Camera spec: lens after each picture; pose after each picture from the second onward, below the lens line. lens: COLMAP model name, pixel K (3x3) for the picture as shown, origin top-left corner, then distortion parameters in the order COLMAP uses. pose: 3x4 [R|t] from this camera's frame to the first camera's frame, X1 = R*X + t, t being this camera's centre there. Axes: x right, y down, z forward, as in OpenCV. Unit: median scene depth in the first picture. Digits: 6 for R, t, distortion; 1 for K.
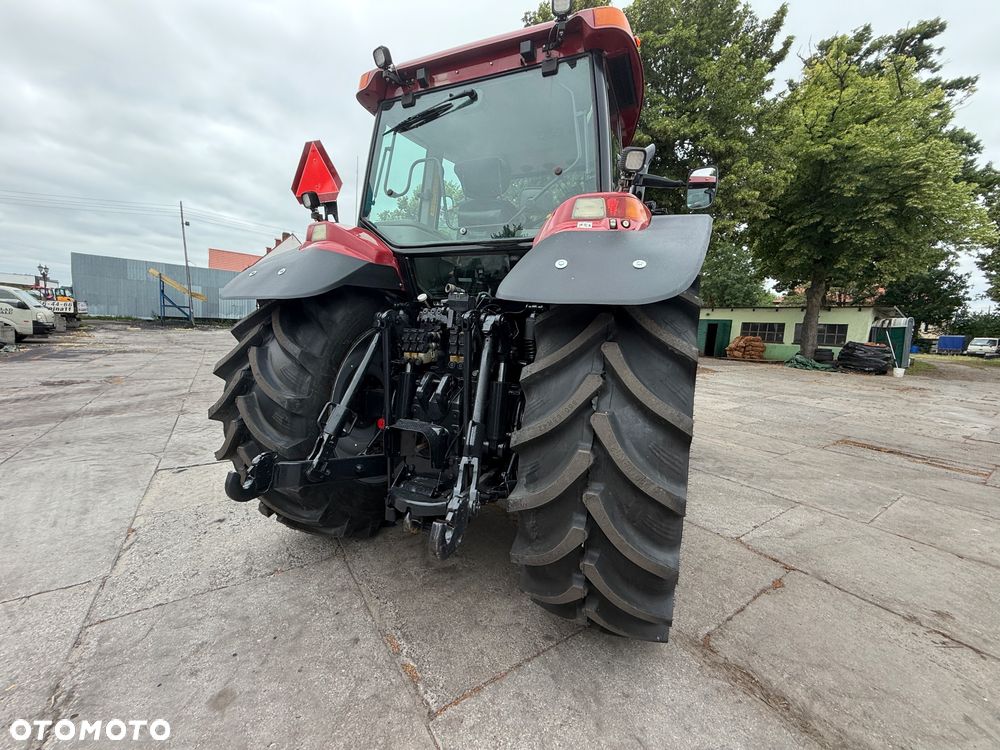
lens RADIAL K [[400.4, 0, 496.7], [0, 400.4, 374.6], [0, 0, 1]] dist [-0.003044, 0.000549]
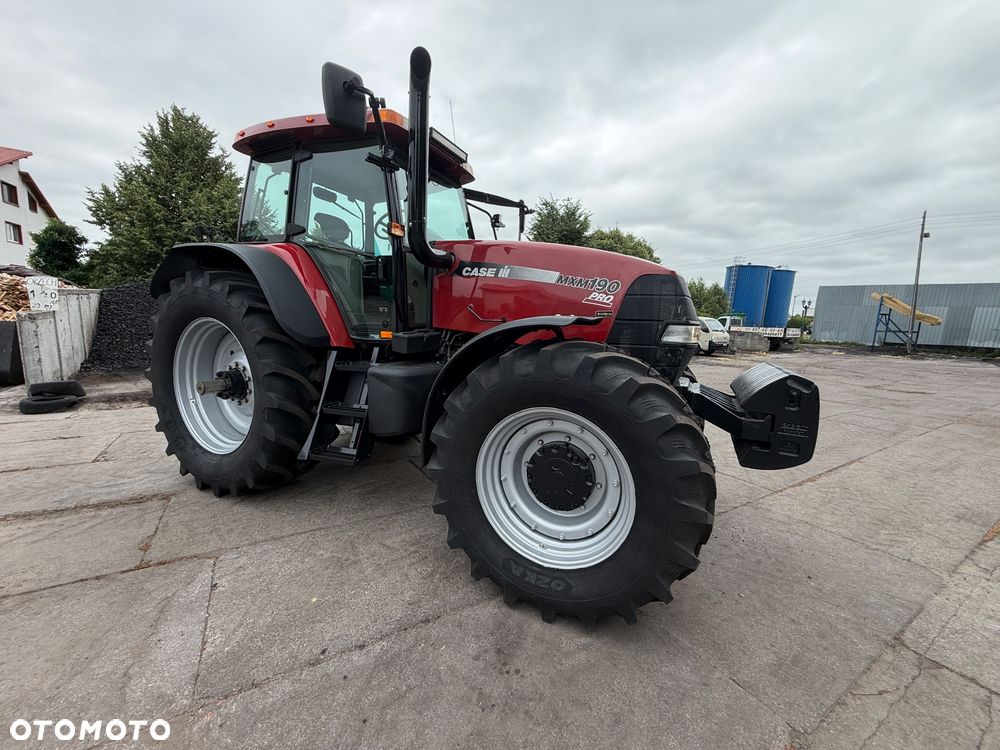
lens RADIAL K [[398.4, 0, 498.6], [0, 398.4, 376.3], [0, 0, 1]] dist [-0.006739, -0.000062]
pose [[-0.043866, 0.096007, -0.994414, 0.287108], [-0.163977, 0.981180, 0.101963, -0.030858], [0.985488, 0.167534, -0.027298, 0.324039]]
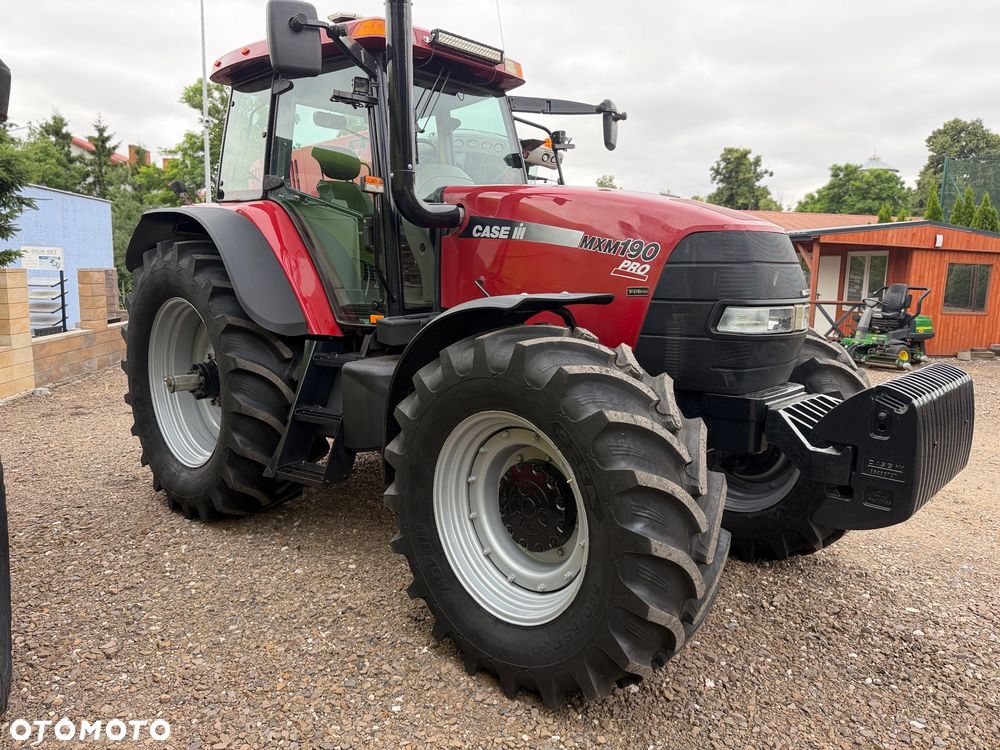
lens RADIAL K [[695.9, 0, 497.4], [0, 695.9, 376.5], [0, 0, 1]] dist [0.163916, -0.324221]
pose [[-0.336332, 0.103331, -0.936057, 0.327579], [-0.141373, 0.977159, 0.158664, -0.050861], [0.931072, 0.185697, -0.314042, 0.395623]]
